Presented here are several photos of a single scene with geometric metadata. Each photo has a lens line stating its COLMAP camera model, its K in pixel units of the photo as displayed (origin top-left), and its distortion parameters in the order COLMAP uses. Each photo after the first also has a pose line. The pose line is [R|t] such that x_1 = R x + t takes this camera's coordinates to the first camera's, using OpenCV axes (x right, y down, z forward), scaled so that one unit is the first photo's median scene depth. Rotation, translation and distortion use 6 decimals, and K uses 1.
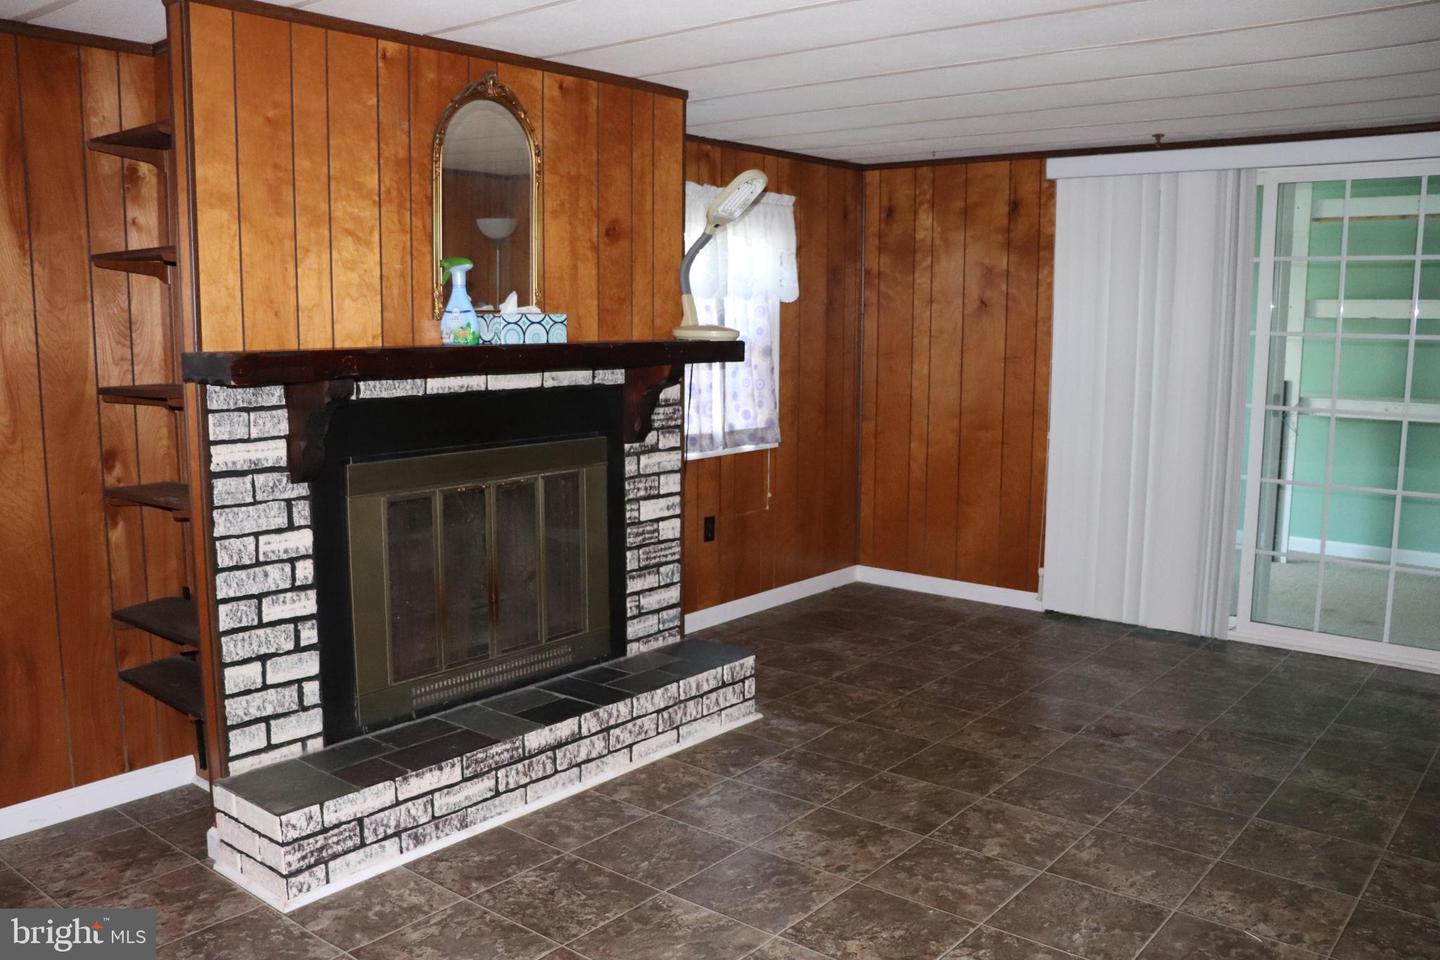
lens RADIAL K [[1199.1, 0, 720.0], [0, 1199.1, 480.0], [0, 0, 1]] dist [-0.173722, 0.166623]
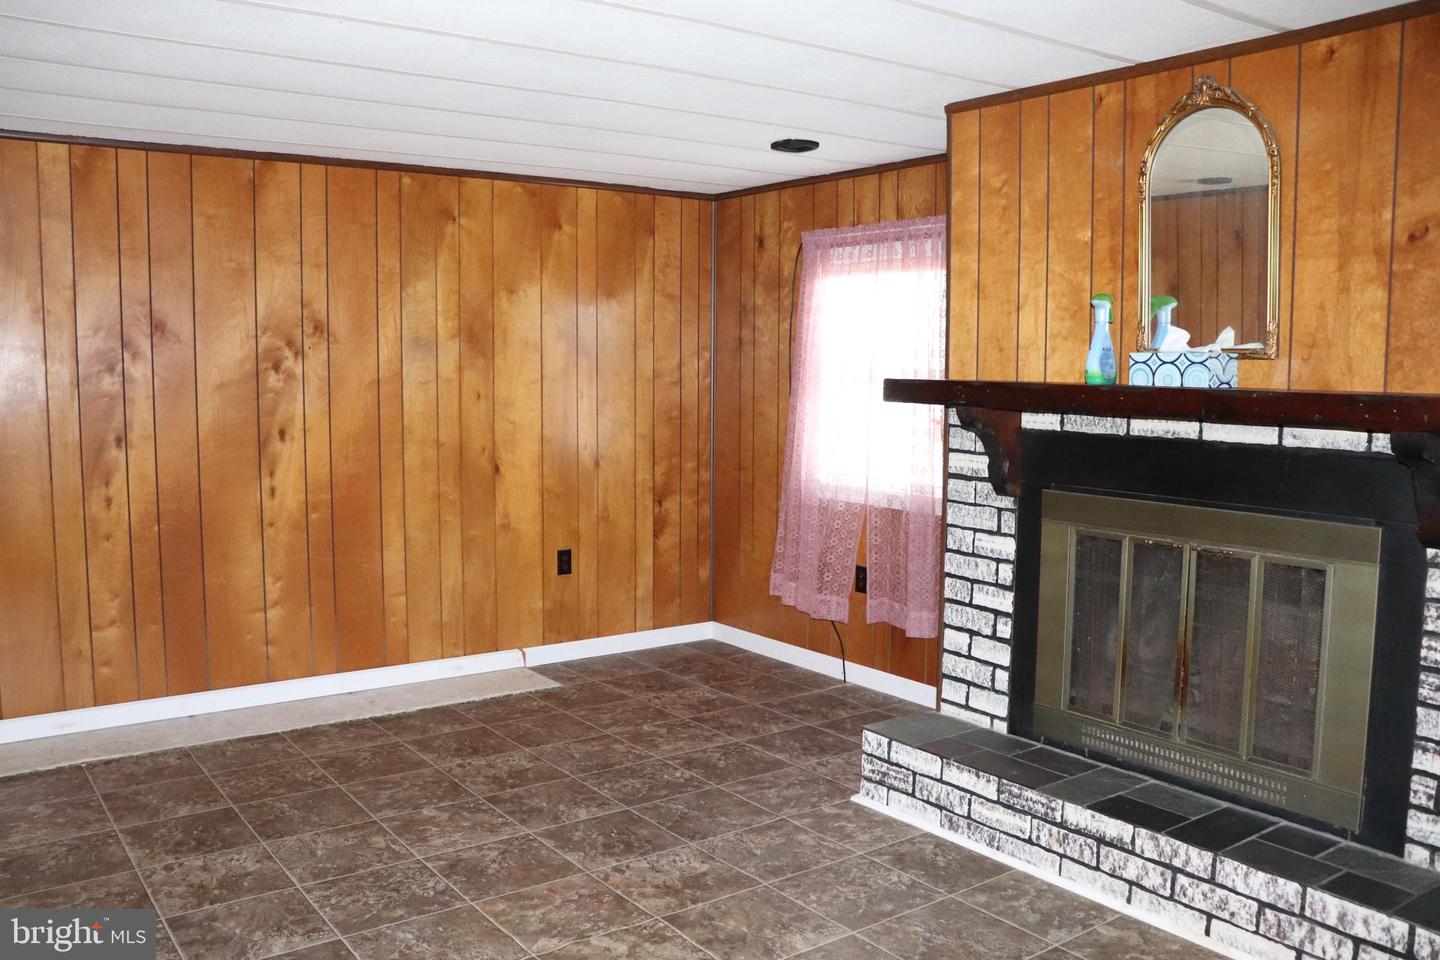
lens RADIAL K [[1199.1, 0, 720.0], [0, 1199.1, 480.0], [0, 0, 1]] dist [-0.173722, 0.166623]
pose [[-0.251585, 0.094877, -0.963173, 0.810487], [-0.135782, 0.981881, 0.132187, -0.125178], [0.958263, 0.164038, -0.234144, 0.967558]]
